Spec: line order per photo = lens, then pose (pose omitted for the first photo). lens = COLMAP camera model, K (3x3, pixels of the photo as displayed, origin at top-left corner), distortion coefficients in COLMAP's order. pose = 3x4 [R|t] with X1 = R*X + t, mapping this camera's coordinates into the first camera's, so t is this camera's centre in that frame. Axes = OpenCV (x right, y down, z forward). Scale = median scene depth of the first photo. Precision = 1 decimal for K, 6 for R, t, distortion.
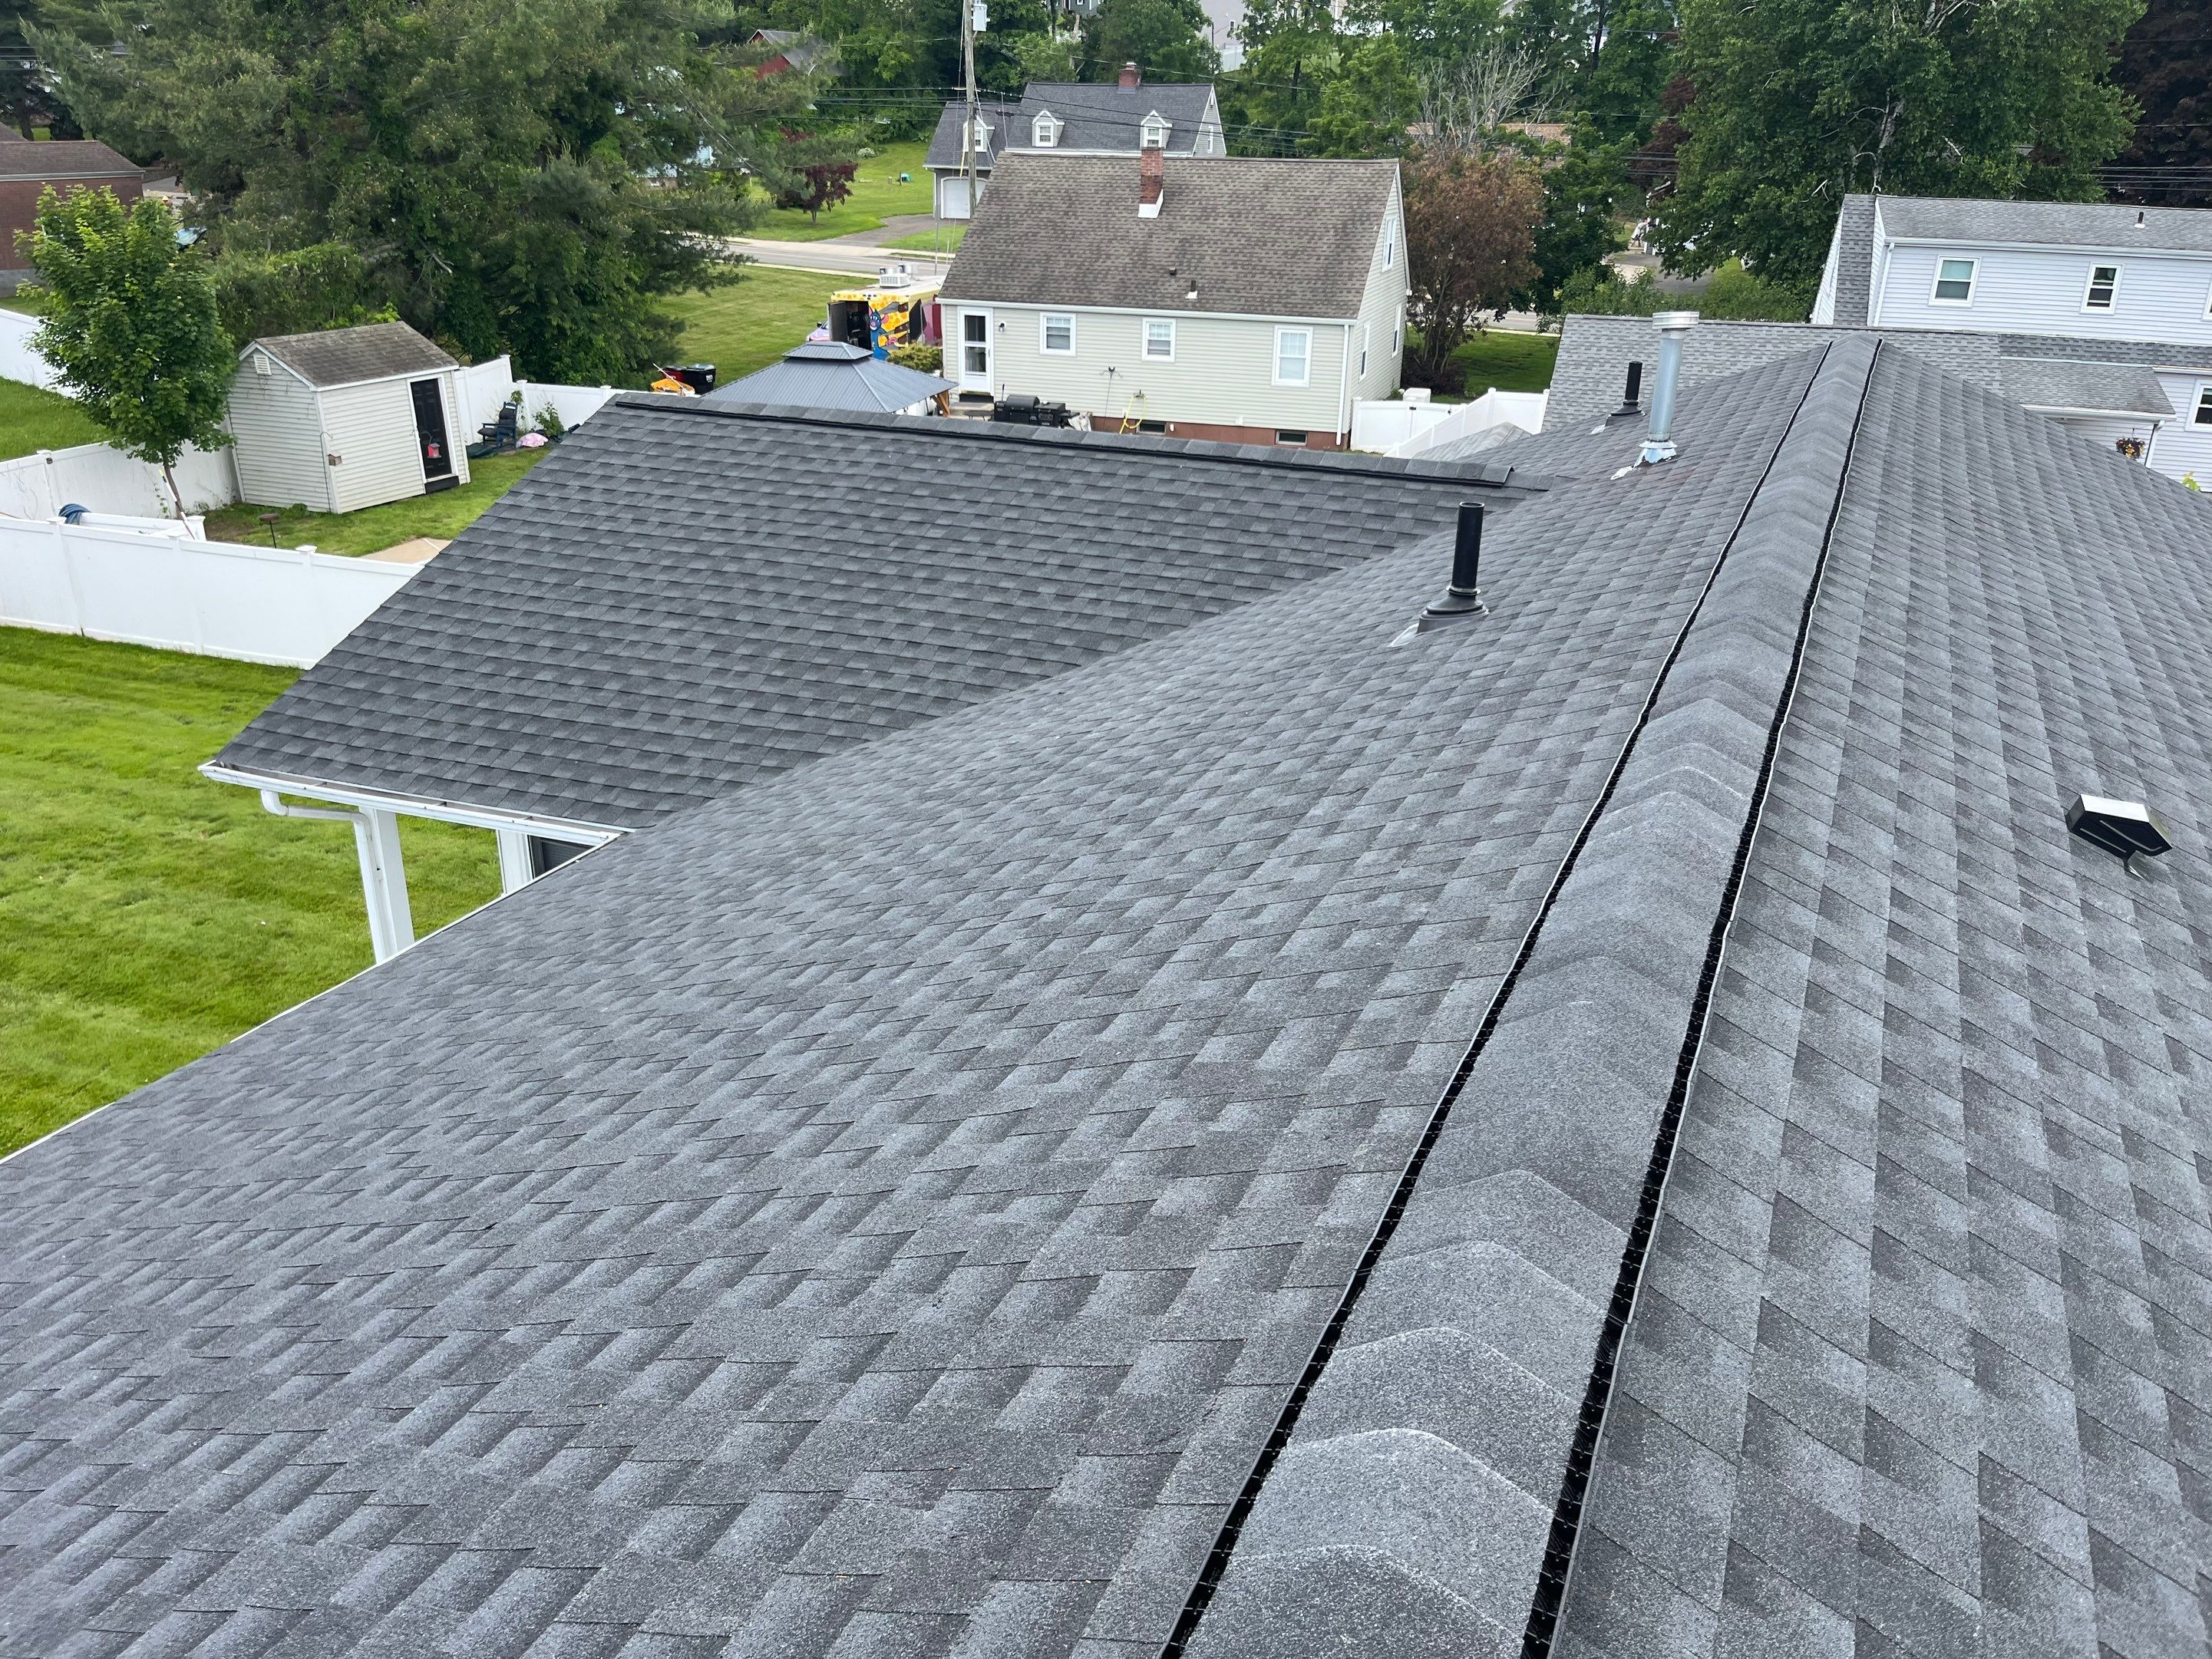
lens RADIAL K [[1667.2, 0, 1104.4], [0, 1667.2, 836.5], [0, 0, 1]] dist [0.066292, -0.107571]
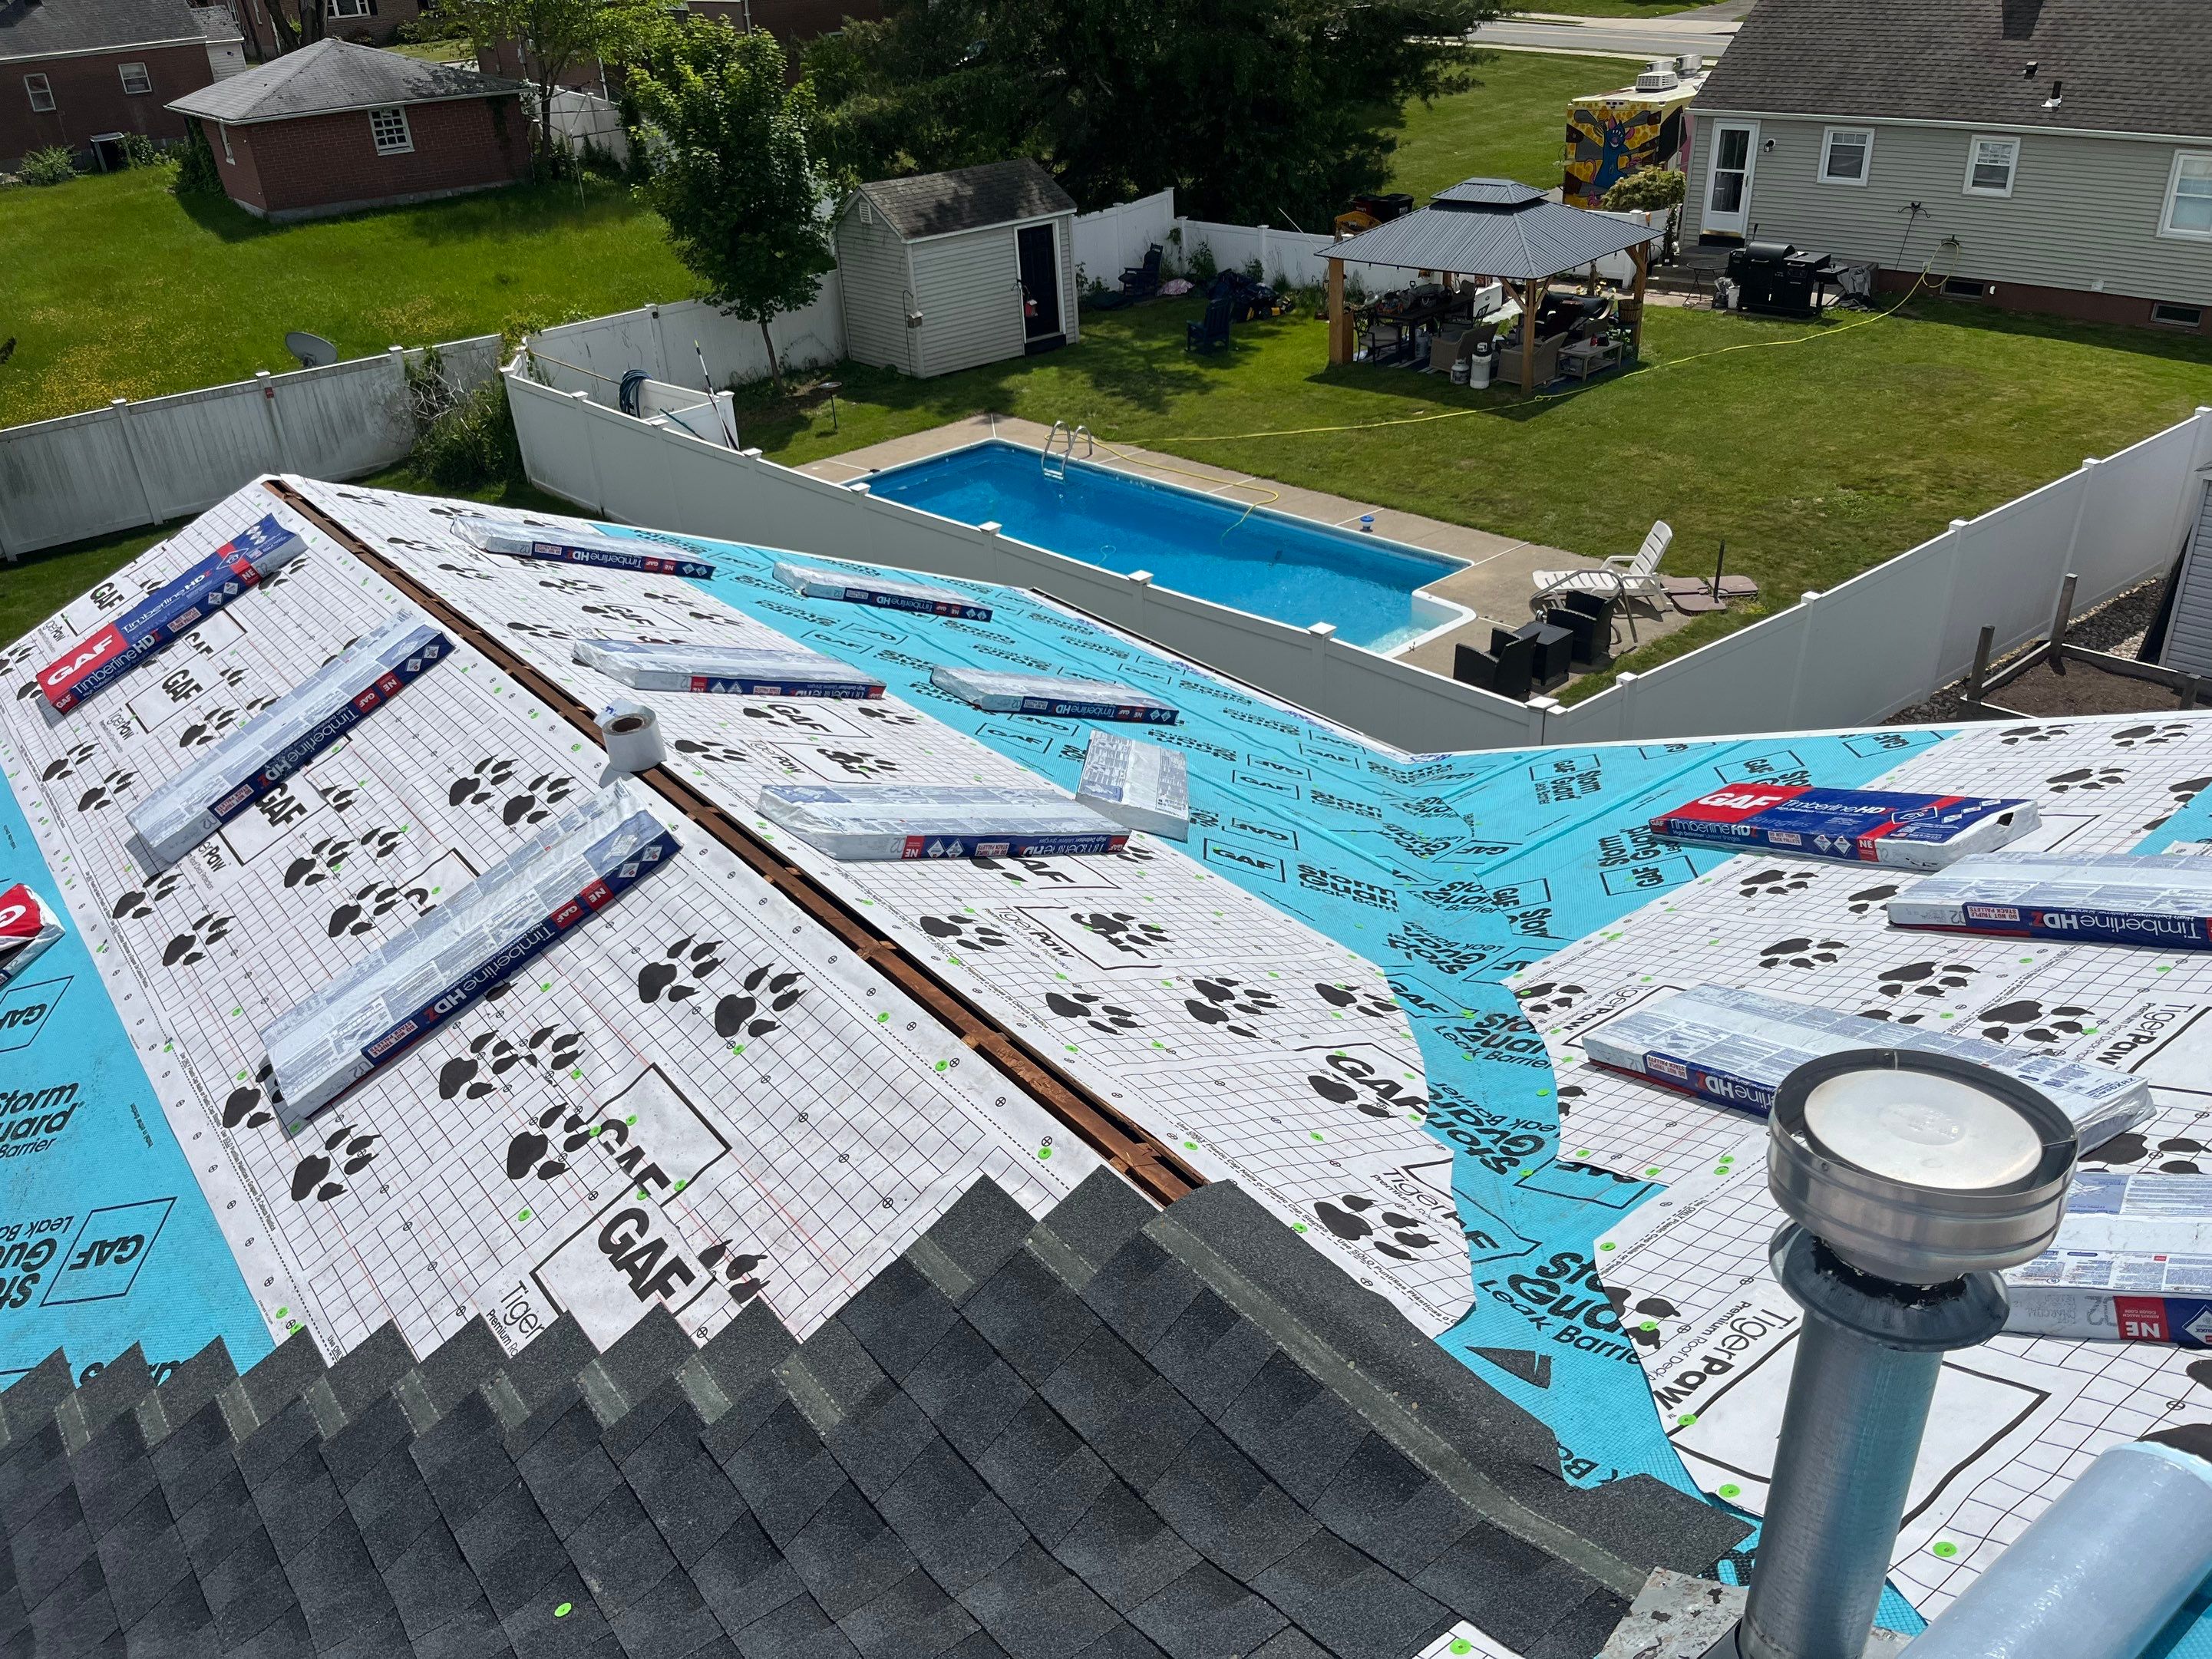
lens RADIAL K [[1655.5, 0, 1073.5], [0, 1655.5, 820.6], [0, 0, 1]] dist [0.067839, -0.108753]
pose [[0.873299, 0.176519, -0.454082, 0.086716], [-0.125138, 0.982055, 0.141095, -0.100850], [0.470840, -0.066395, 0.879717, 0.233306]]
